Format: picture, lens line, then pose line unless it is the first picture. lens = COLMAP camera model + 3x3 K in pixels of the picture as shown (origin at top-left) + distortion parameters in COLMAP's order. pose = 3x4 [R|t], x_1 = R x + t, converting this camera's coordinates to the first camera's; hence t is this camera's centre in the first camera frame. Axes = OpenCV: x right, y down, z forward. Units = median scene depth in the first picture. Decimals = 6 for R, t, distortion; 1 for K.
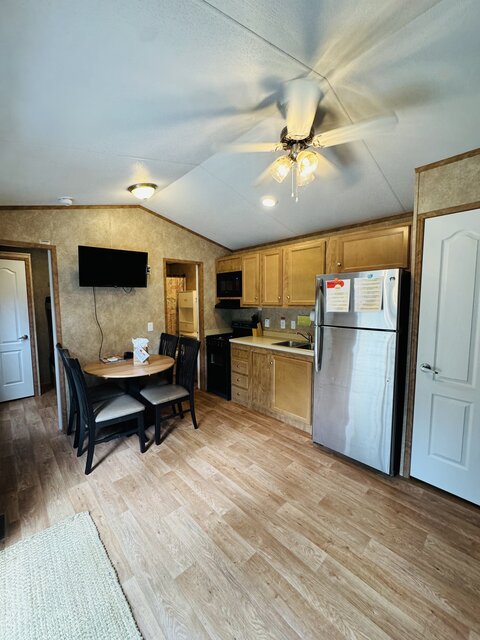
lens RADIAL K [[256.1, 0, 235.8], [0, 256.1, 317.3], [0, 0, 1]] dist [0.004118, 0.000219]
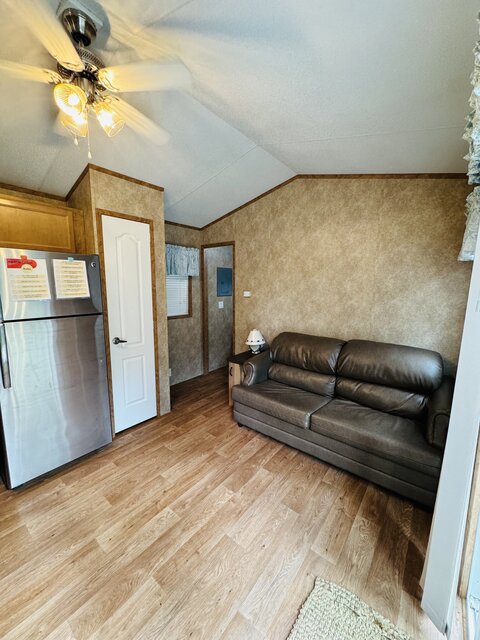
lens RADIAL K [[256.1, 0, 239.6], [0, 256.1, 323.1], [0, 0, 1]] dist [0.004118, 0.000219]
pose [[-0.144019, -0.138410, 0.979848, -0.657616], [0.066461, 0.986582, 0.149130, -0.040773], [-0.987341, 0.086599, -0.132887, 0.707214]]
